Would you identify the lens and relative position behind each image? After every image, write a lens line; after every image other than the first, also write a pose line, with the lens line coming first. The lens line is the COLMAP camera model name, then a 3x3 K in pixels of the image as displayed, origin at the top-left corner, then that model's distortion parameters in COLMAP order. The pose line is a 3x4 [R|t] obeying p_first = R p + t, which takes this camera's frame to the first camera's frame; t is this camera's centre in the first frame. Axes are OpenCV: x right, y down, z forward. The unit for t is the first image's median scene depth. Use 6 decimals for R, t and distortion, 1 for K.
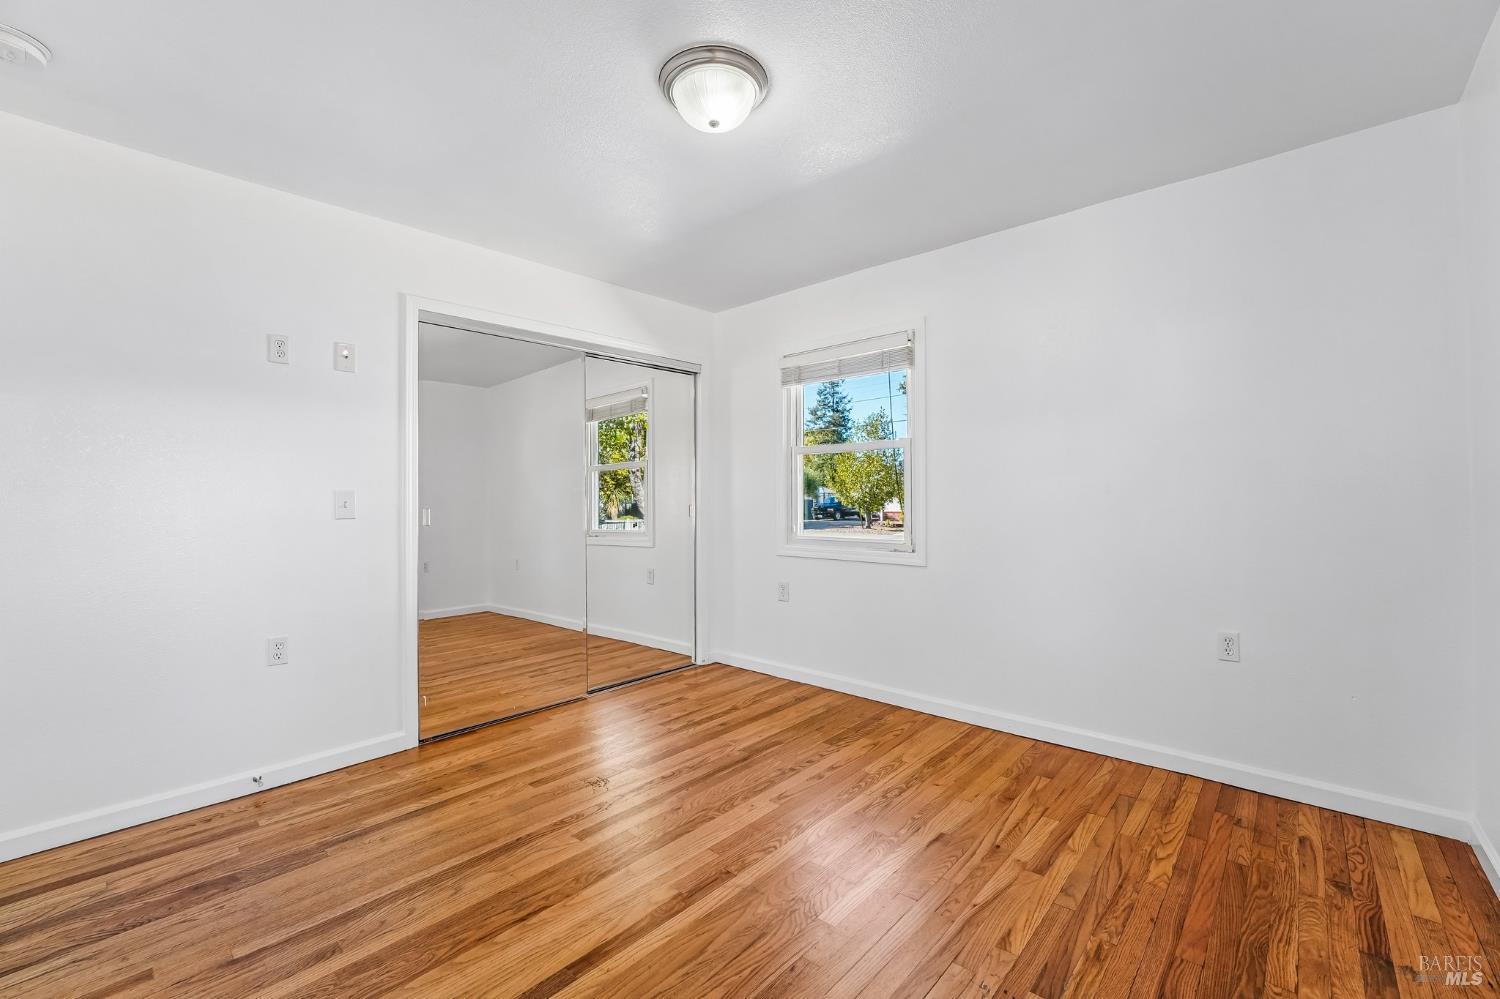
lens RADIAL K [[615.2, 0, 739.7], [0, 615.2, 491.2], [0, 0, 1]] dist [-0.016941, 0.001045]
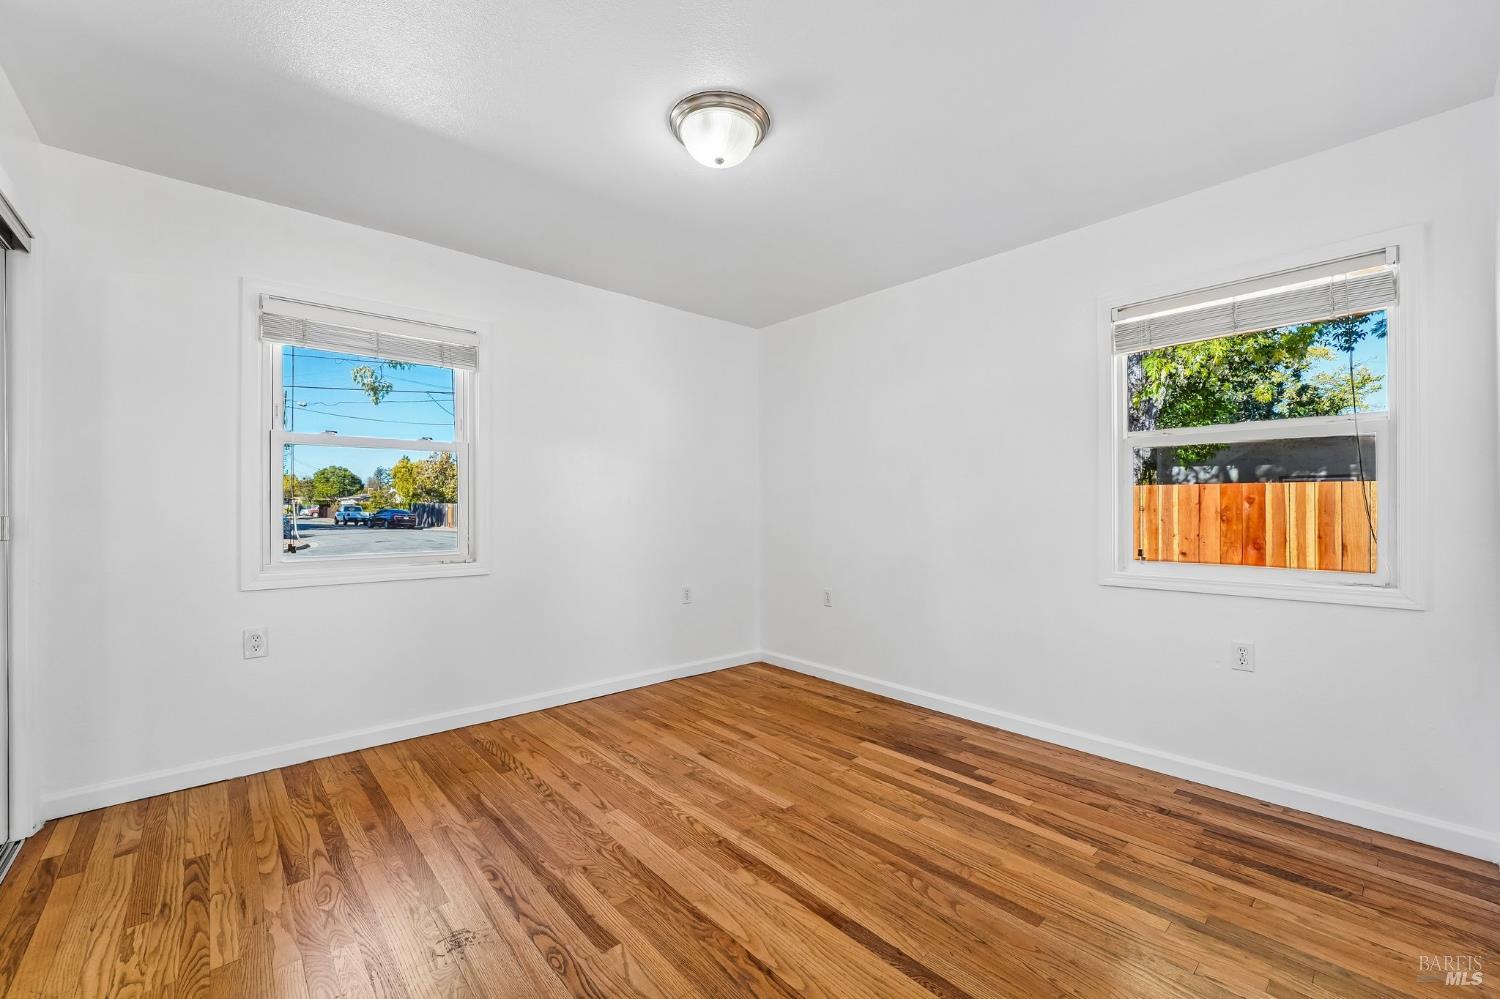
lens RADIAL K [[615.2, 0, 742.2], [0, 615.2, 506.5], [0, 0, 1]] dist [-0.016941, 0.001045]
pose [[0.108280, 0.008799, 0.994081, -0.786619], [-0.009921, 0.999921, -0.007770, 0.020048], [-0.994071, -0.009021, 0.108359, 0.596819]]
